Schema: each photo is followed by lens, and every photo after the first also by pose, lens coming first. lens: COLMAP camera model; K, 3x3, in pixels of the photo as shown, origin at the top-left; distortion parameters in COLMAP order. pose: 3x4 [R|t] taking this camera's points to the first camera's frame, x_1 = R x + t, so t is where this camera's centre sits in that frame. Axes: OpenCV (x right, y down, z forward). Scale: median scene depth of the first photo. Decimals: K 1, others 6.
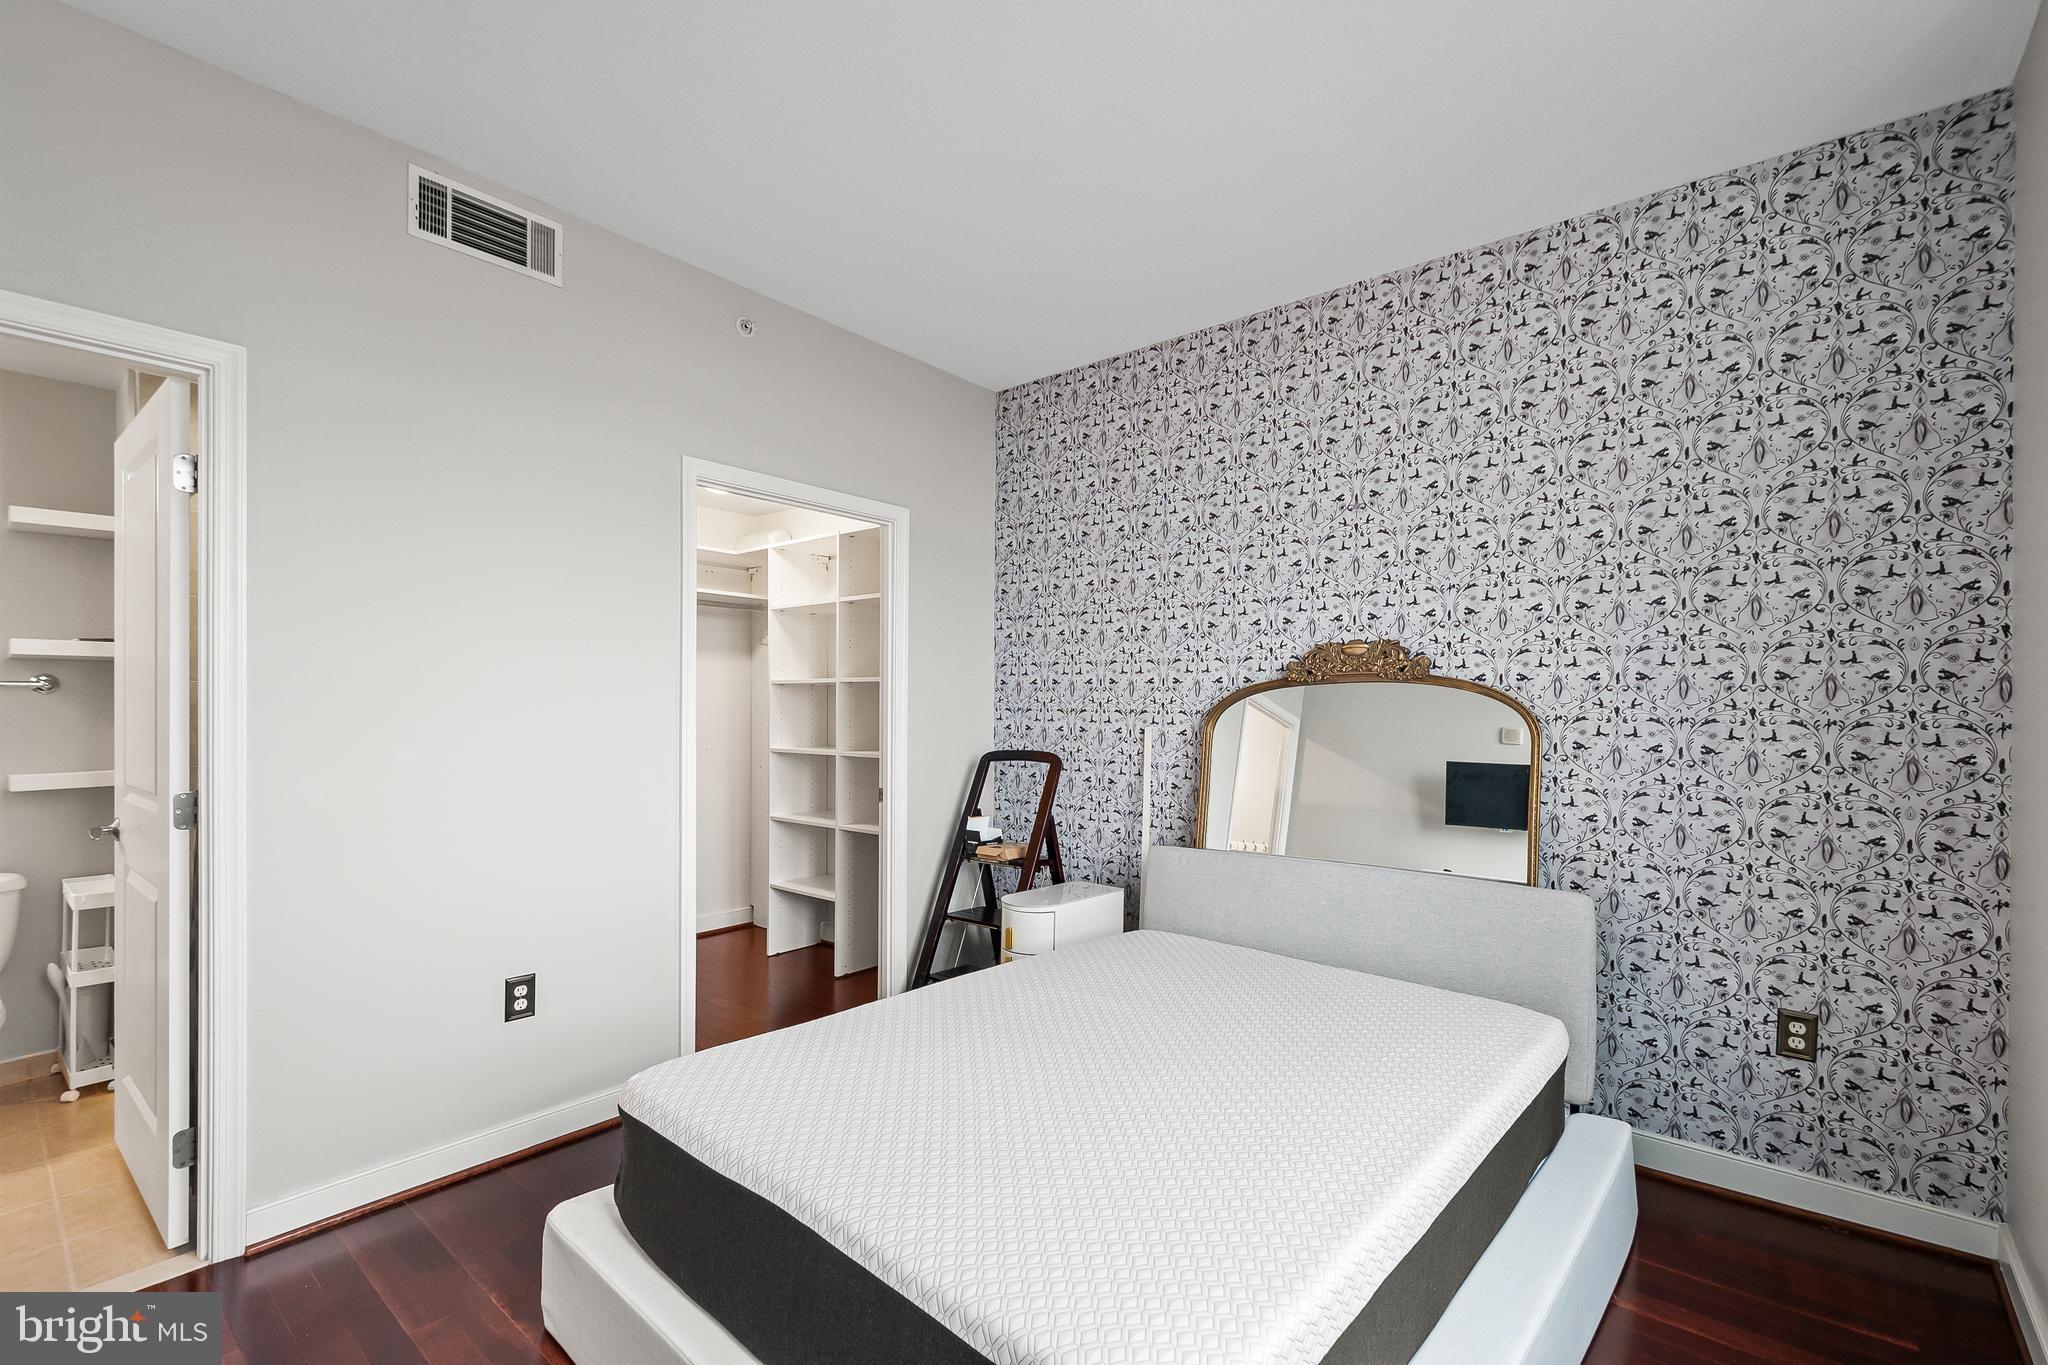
lens RADIAL K [[850.6, 0, 1062.9], [0, 850.6, 711.7], [0, 0, 1]] dist [0.001326, -0.000284]
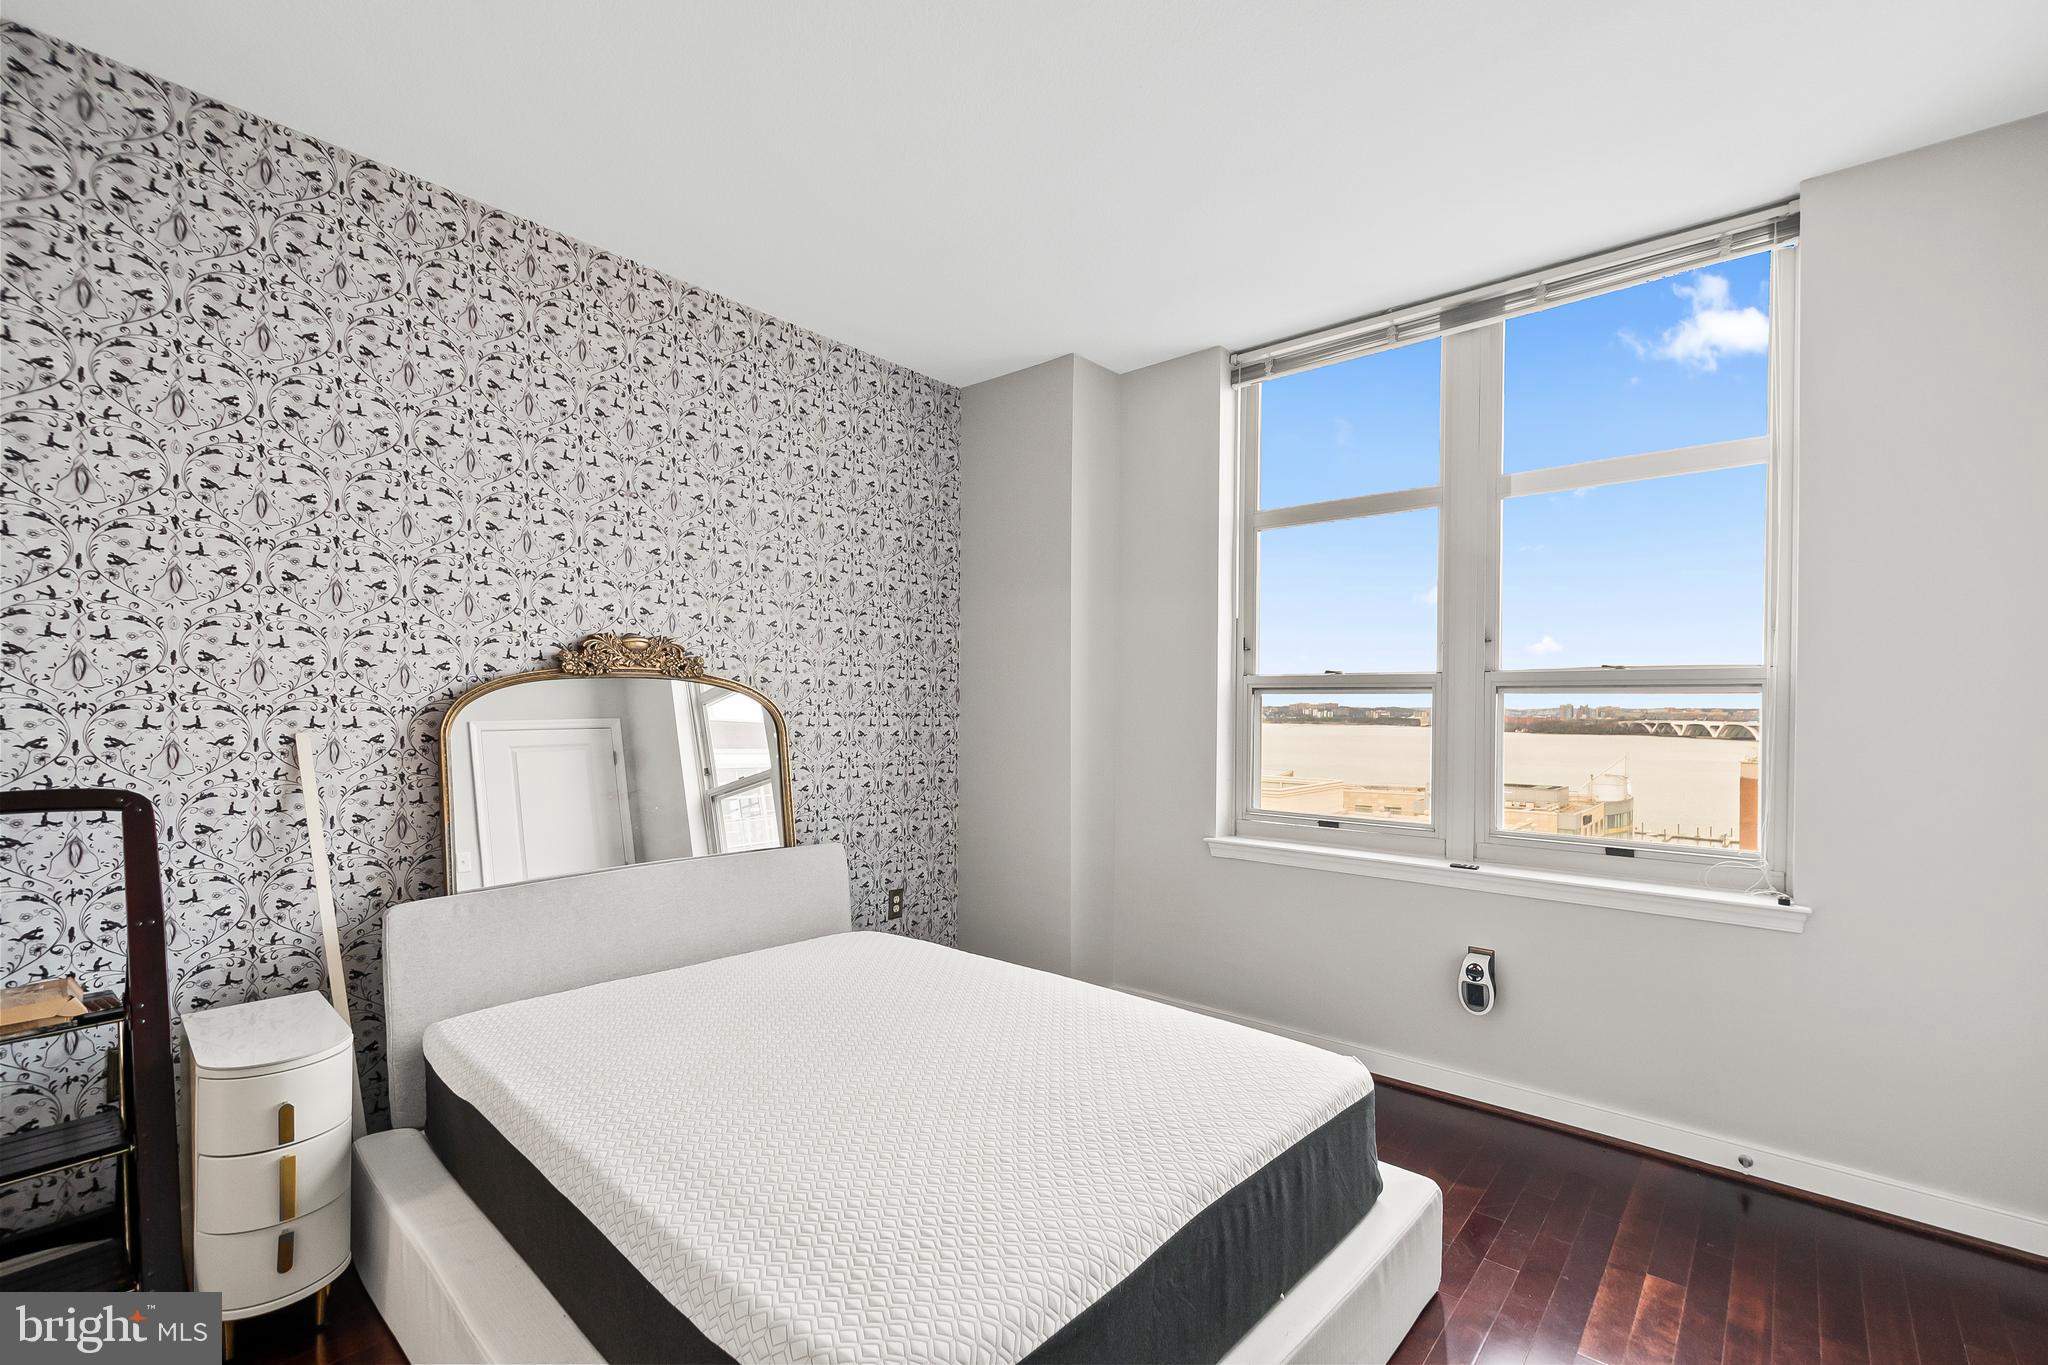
lens RADIAL K [[892.4, 0, 1039.2], [0, 892.4, 708.0], [0, 0, 1]] dist [0.003722, -0.000216]
pose [[0.044931, -0.008232, 0.998956, -0.632589], [-0.006894, 0.999940, 0.008550, -0.011874], [-0.998966, -0.007271, 0.044871, 0.483951]]
